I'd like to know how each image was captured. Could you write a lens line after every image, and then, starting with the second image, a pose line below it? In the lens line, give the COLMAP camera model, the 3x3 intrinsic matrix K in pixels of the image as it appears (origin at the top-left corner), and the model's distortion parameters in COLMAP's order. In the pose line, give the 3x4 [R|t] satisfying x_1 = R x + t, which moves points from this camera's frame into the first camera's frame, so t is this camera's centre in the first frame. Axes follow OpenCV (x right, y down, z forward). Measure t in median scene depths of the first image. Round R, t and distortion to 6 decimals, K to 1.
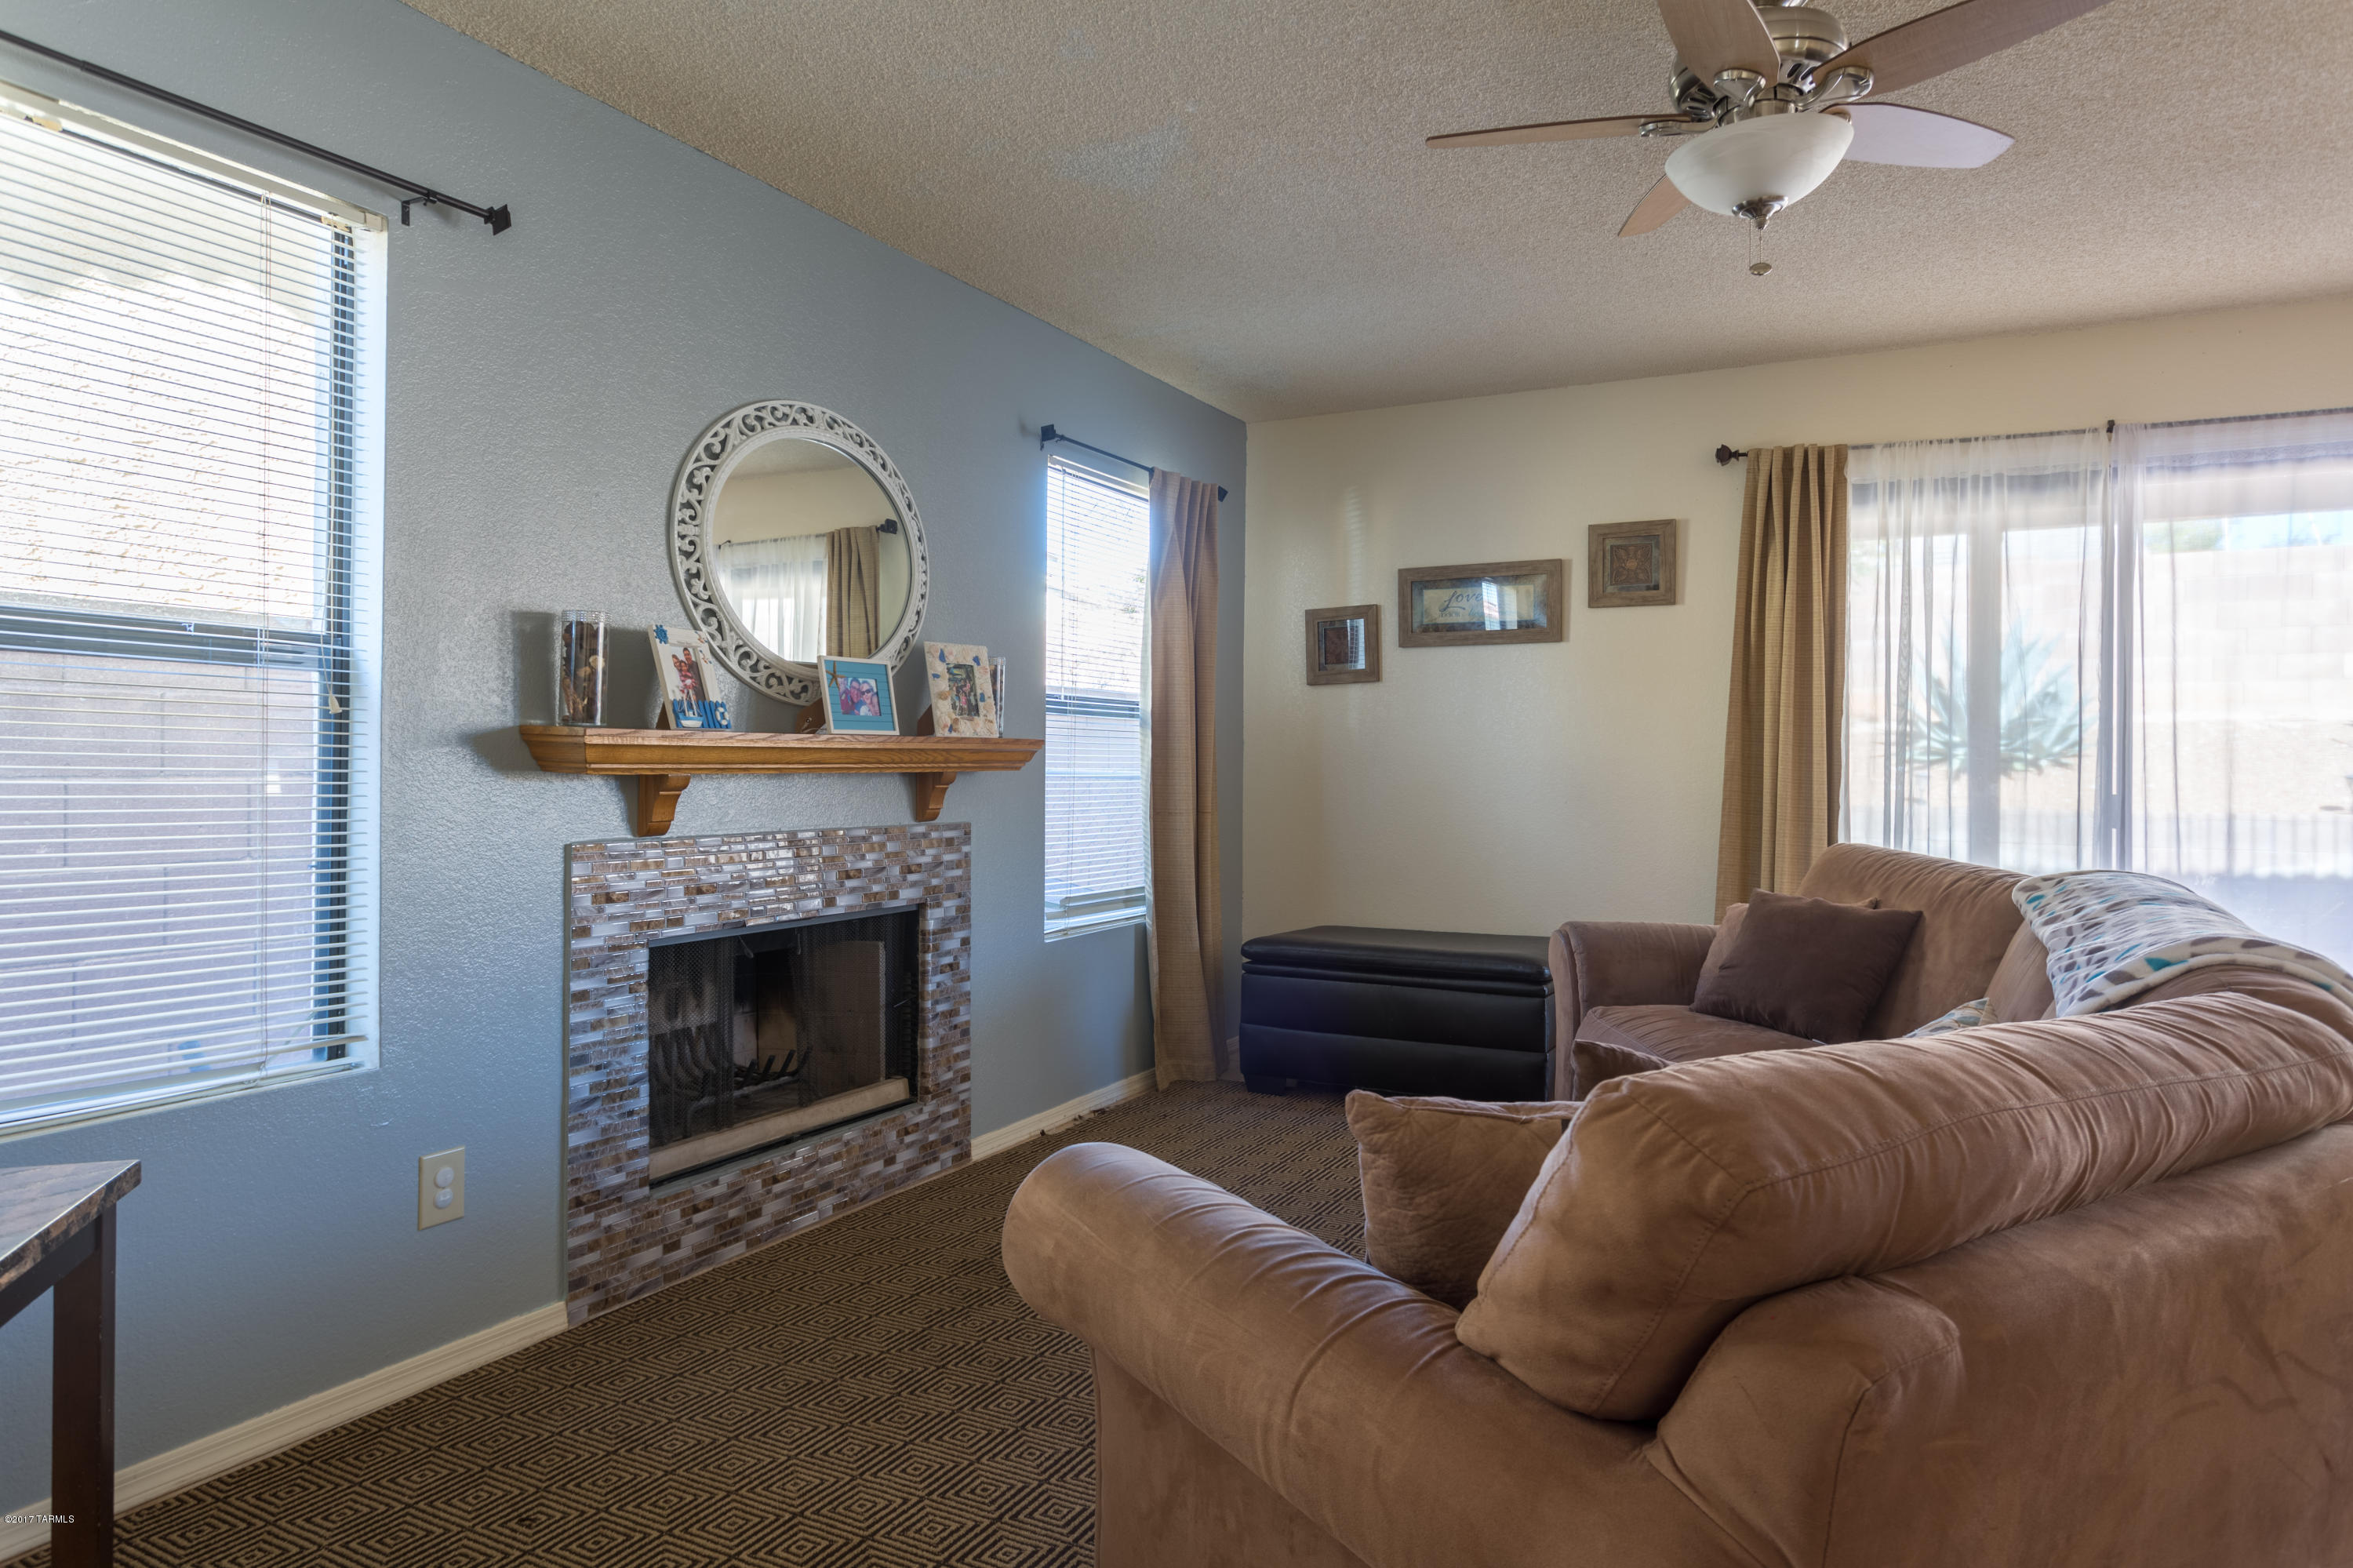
lens RADIAL K [[1402.9, 0, 1177.8], [0, 1402.9, 767.5], [0, 0, 1]] dist [-0.004965, 0.002079]
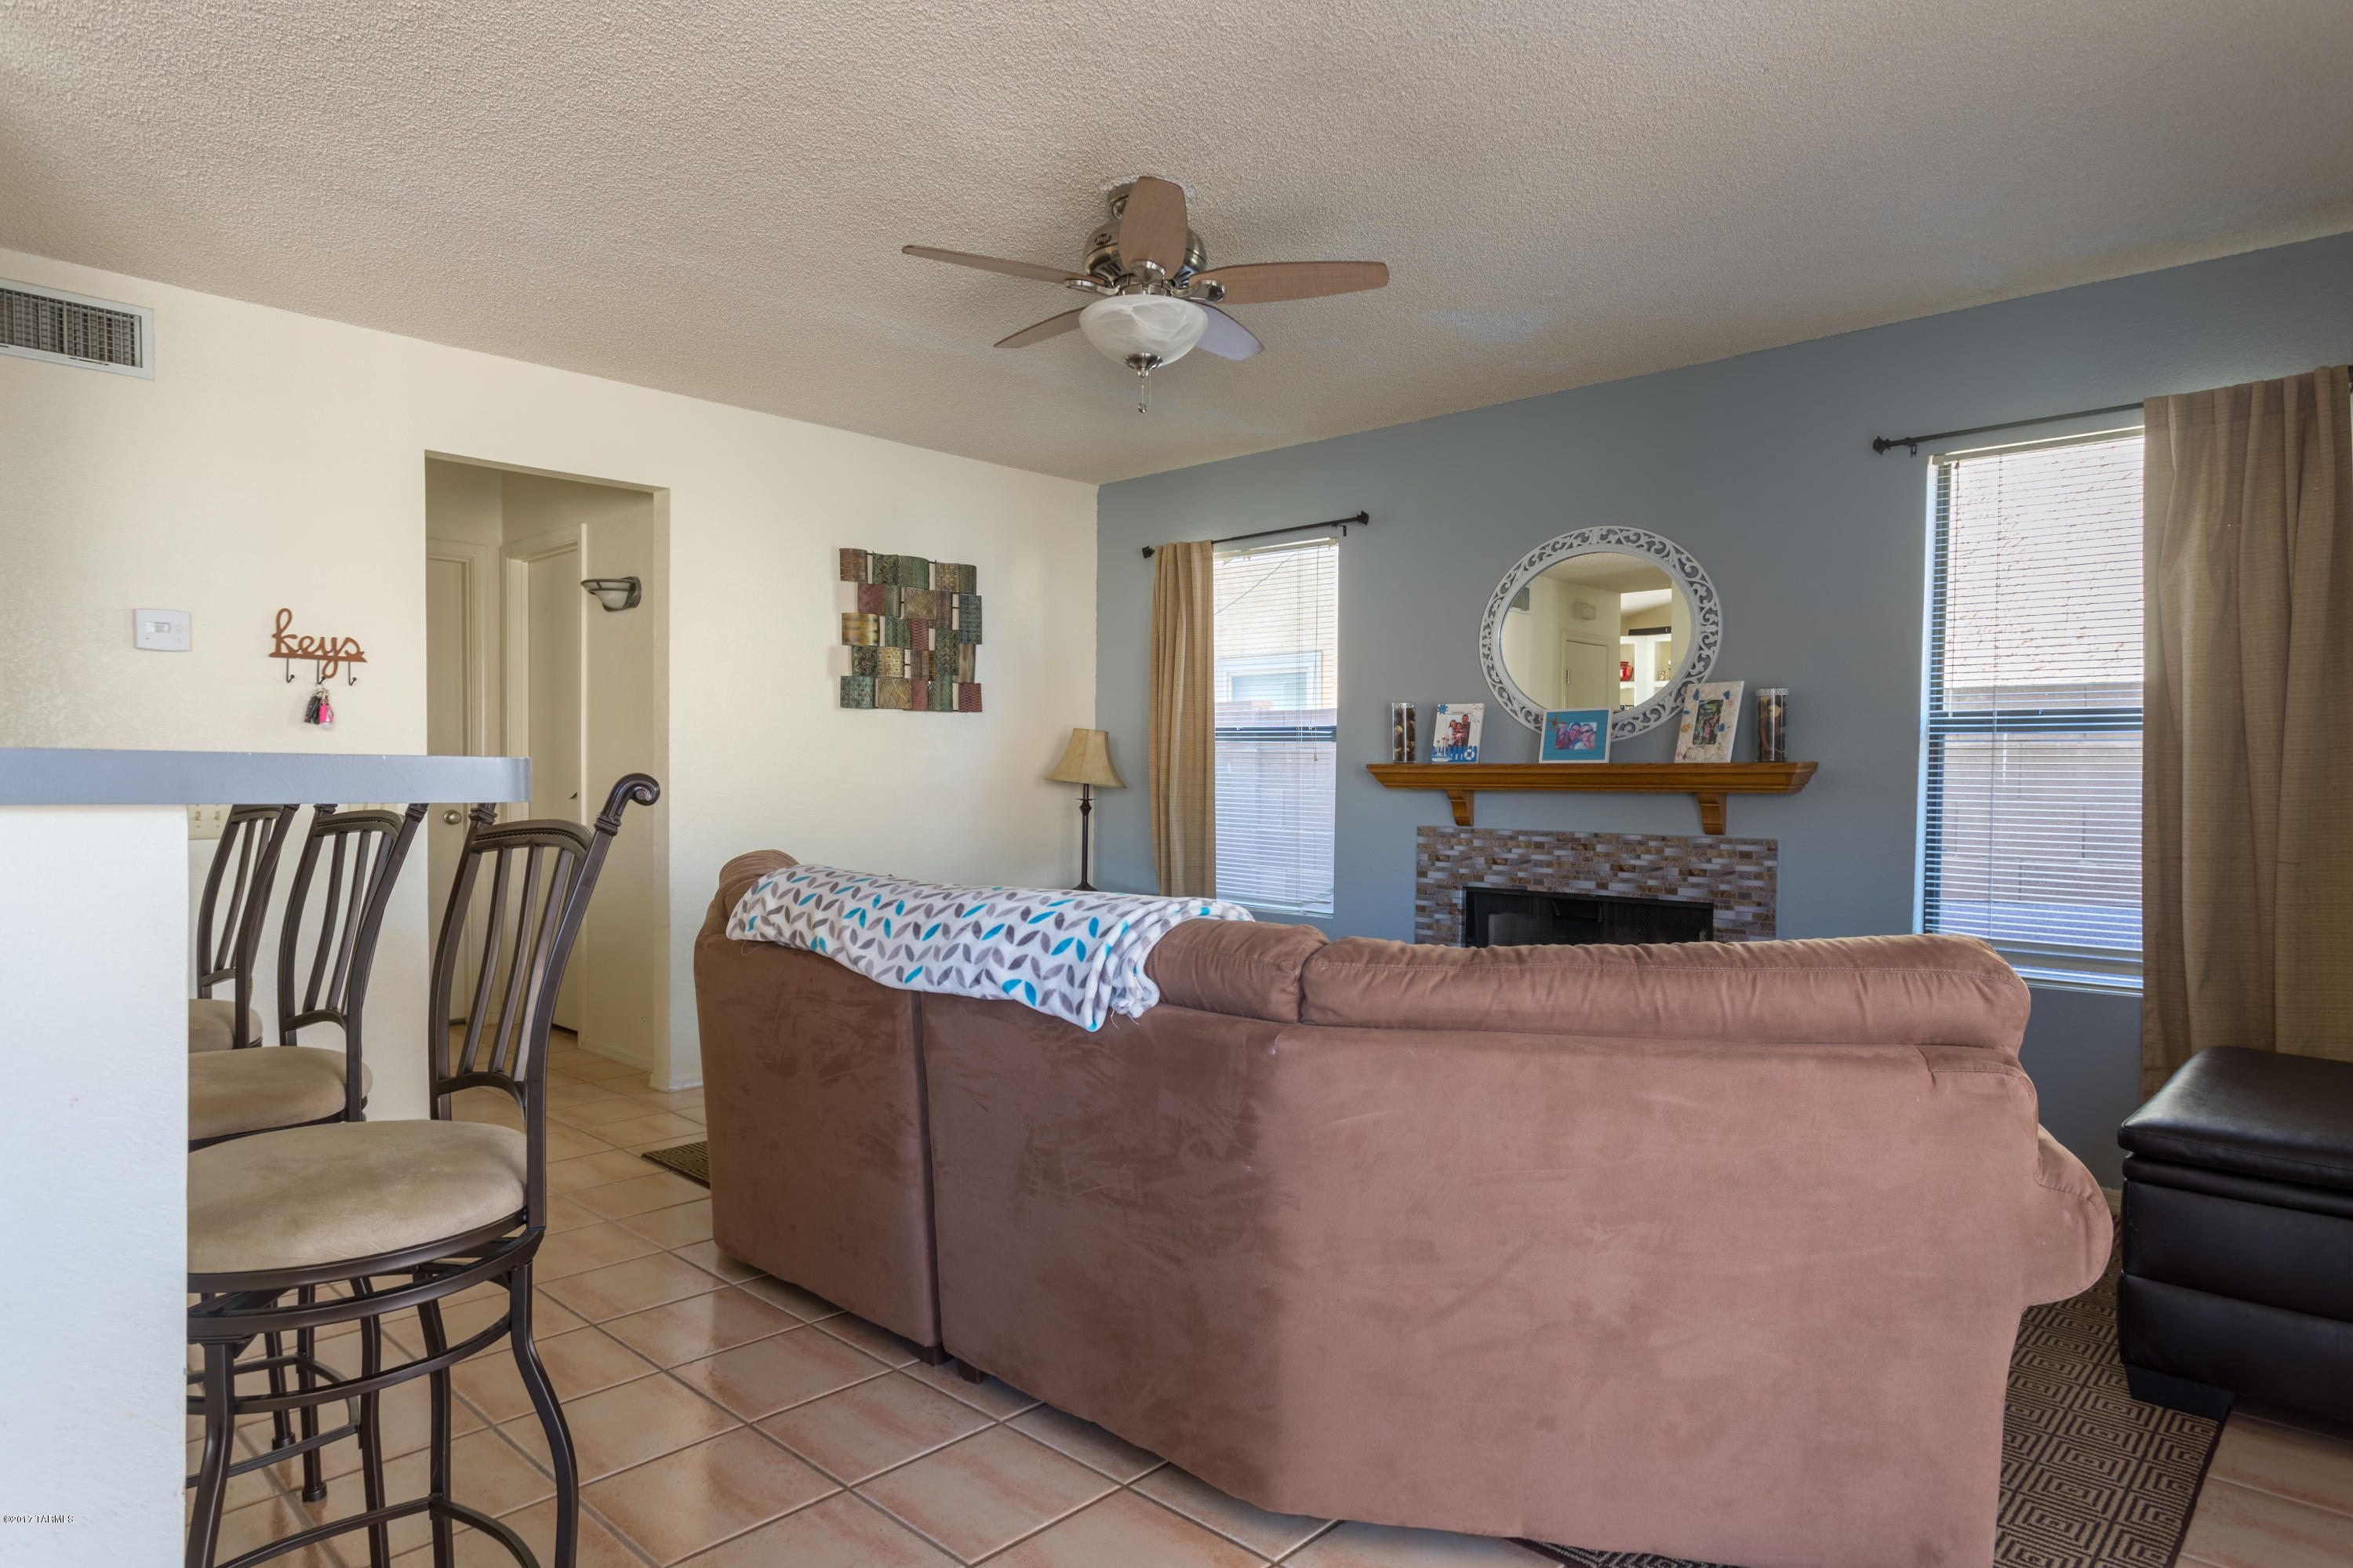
lens RADIAL K [[1390.1, 0, 1177.7], [0, 1390.1, 804.8], [0, 0, 1]] dist [0.007224, 0.000423]
pose [[-0.261656, 0.010466, -0.965105, 1.190171], [-0.014481, 0.999786, 0.014768, 0.002956], [0.965053, 0.017839, -0.261448, 0.970769]]
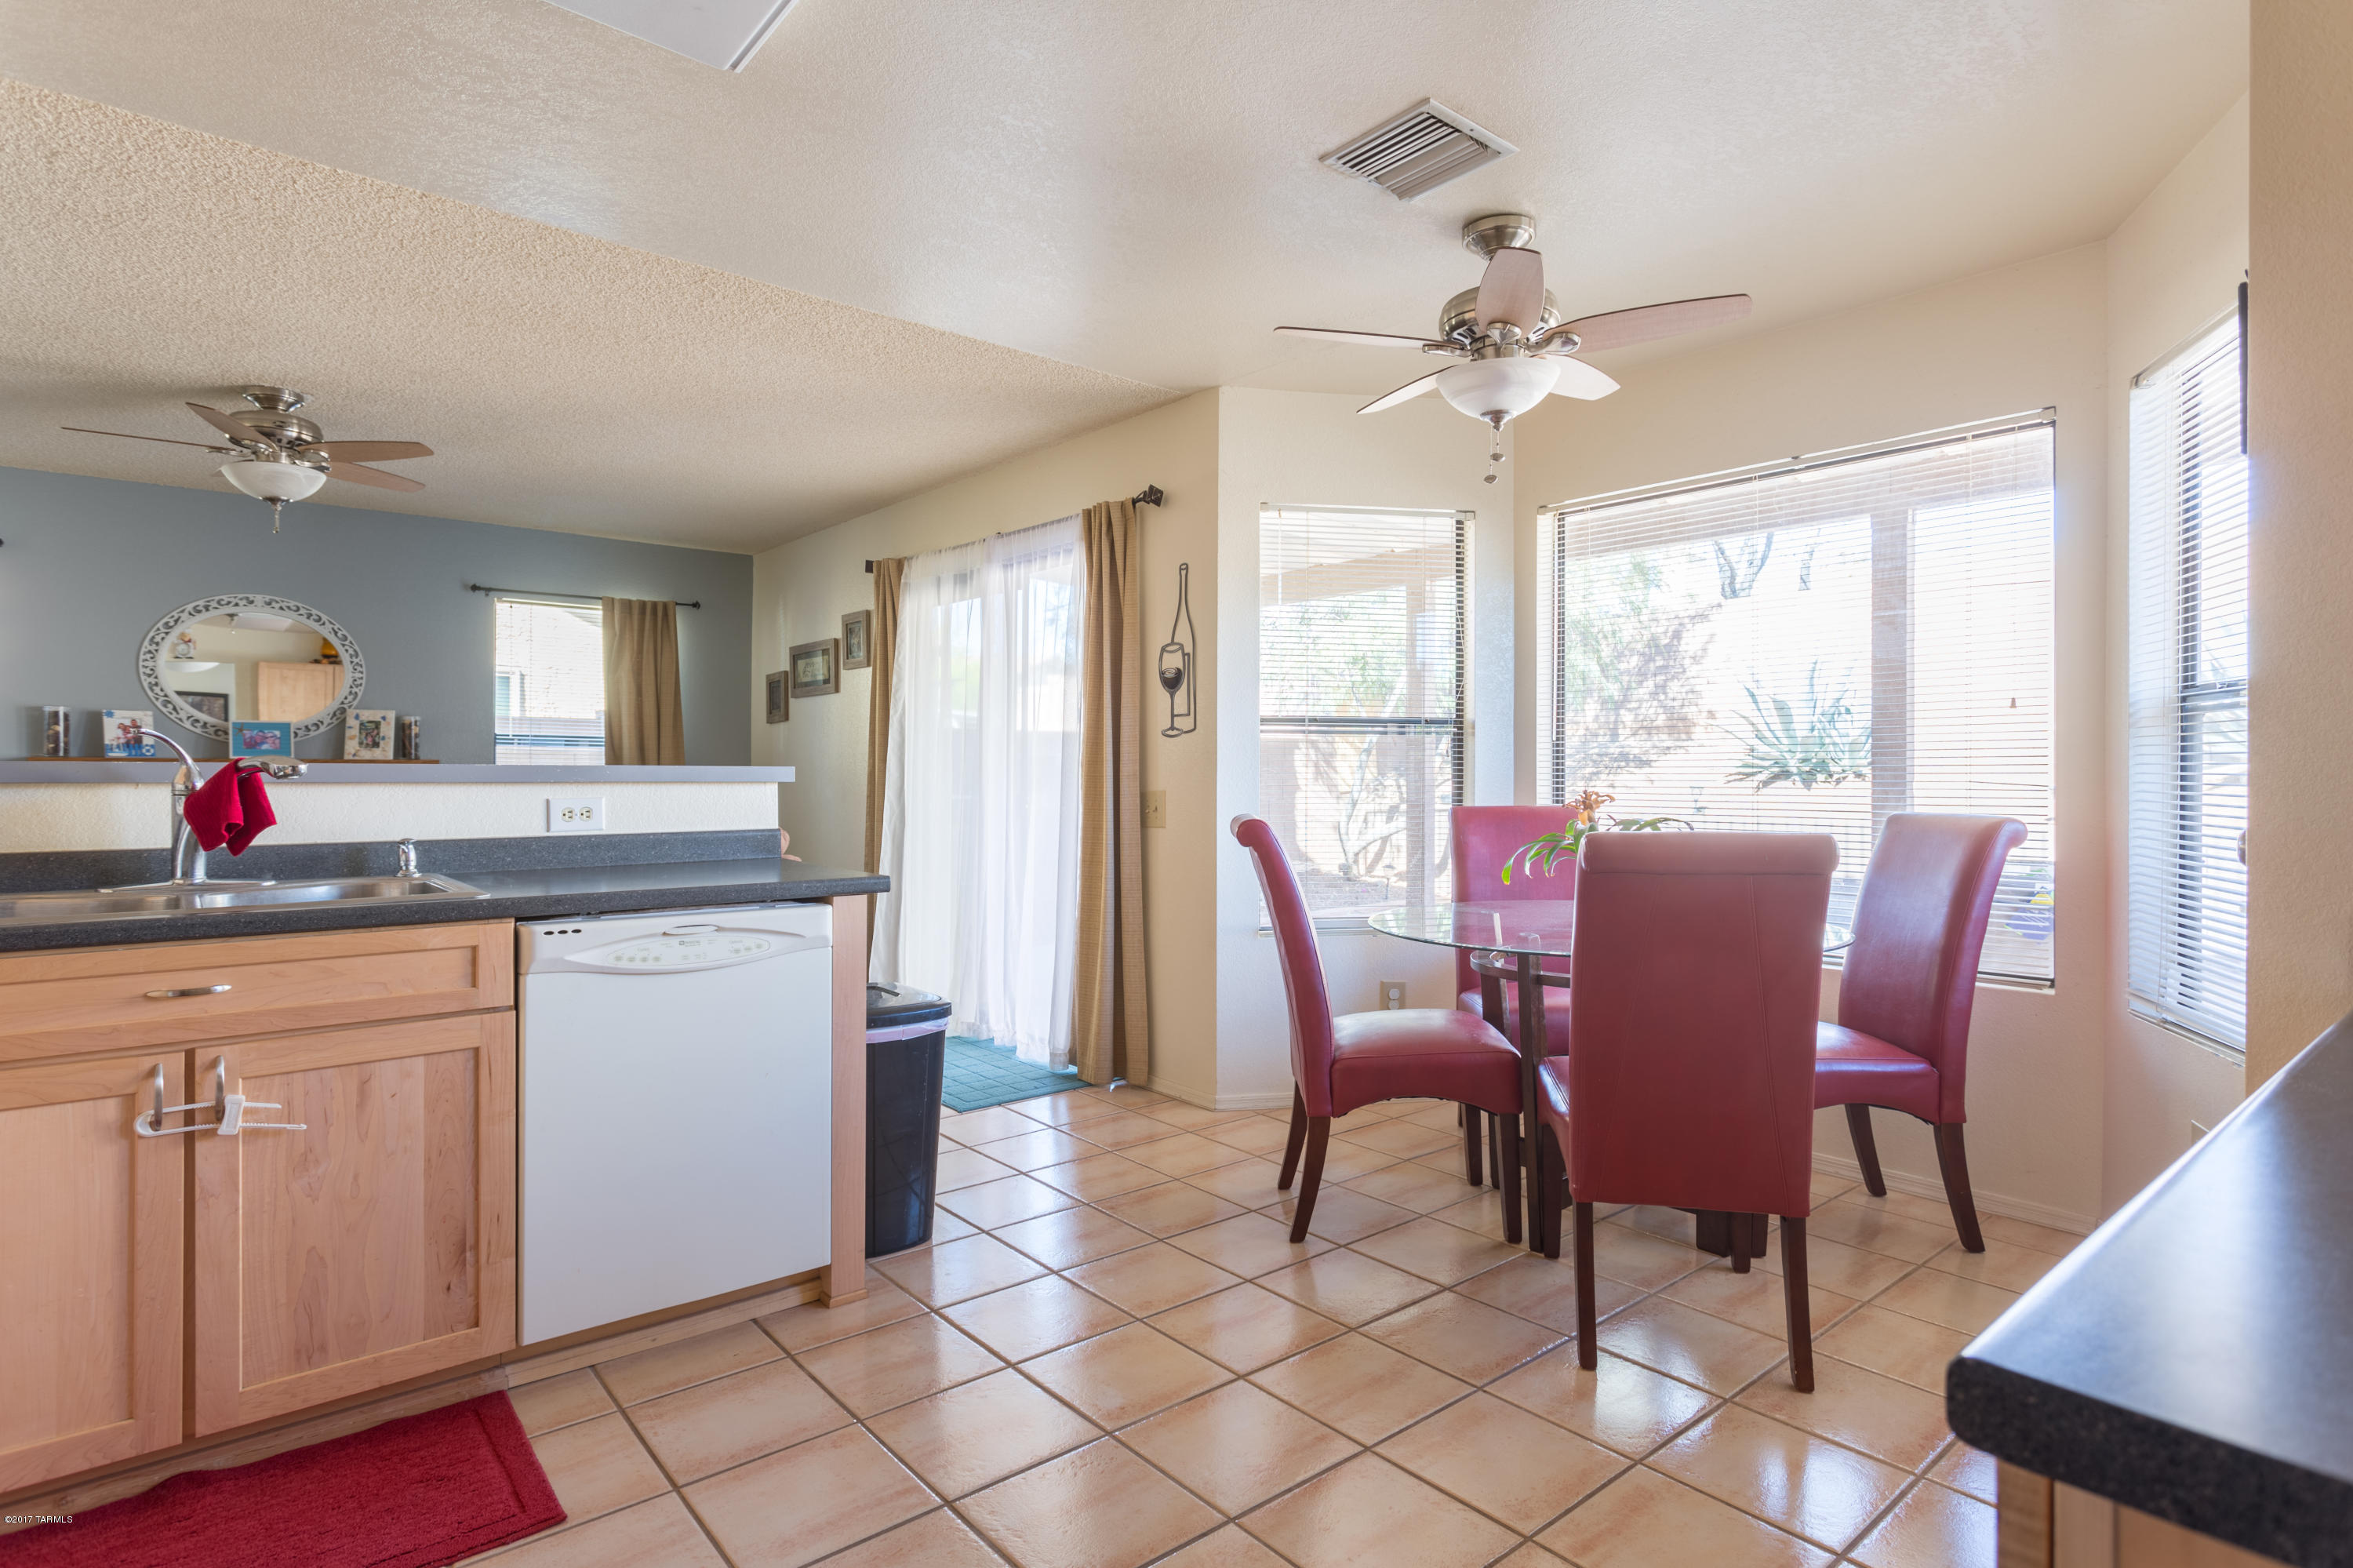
lens RADIAL K [[1194.8, 0, 1170.6], [0, 1194.8, 774.4], [0, 0, 1]] dist [-0.002441, 0.000430]
pose [[0.928613, -0.004196, -0.371025, 1.589541], [0.001709, 0.999974, -0.007033, 0.012998], [0.371045, 0.005897, 0.928596, -0.097272]]
